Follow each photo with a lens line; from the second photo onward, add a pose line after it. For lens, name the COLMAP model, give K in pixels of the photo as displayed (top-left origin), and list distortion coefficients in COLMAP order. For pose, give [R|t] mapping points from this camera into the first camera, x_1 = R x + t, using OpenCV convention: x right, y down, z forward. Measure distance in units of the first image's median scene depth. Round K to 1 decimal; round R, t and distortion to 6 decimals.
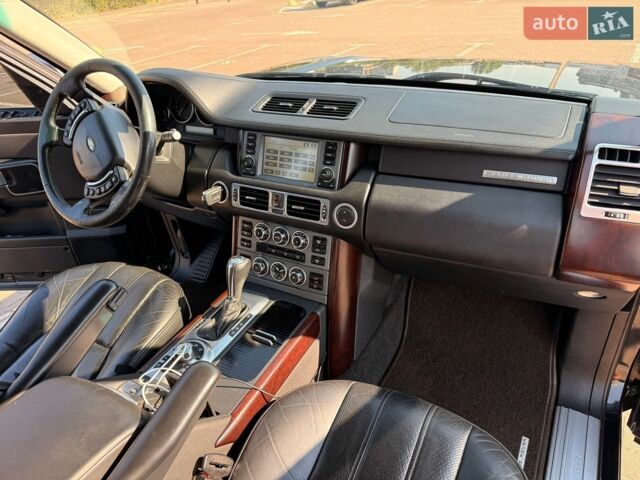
lens RADIAL K [[457.0, 0, 318.7], [0, 457.0, 236.2], [0, 0, 1]] dist [0.043930, -0.063642]
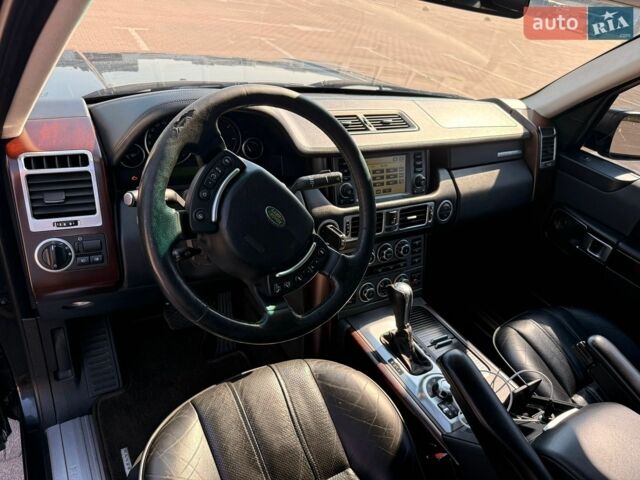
lens RADIAL K [[457.0, 0, 318.7], [0, 457.0, 236.2], [0, 0, 1]] dist [0.043930, -0.063642]
pose [[0.488146, -0.300372, 0.819445, -0.993570], [0.302133, 0.939014, 0.164219, -0.249646], [-0.818797, 0.167418, 0.549129, 0.574192]]
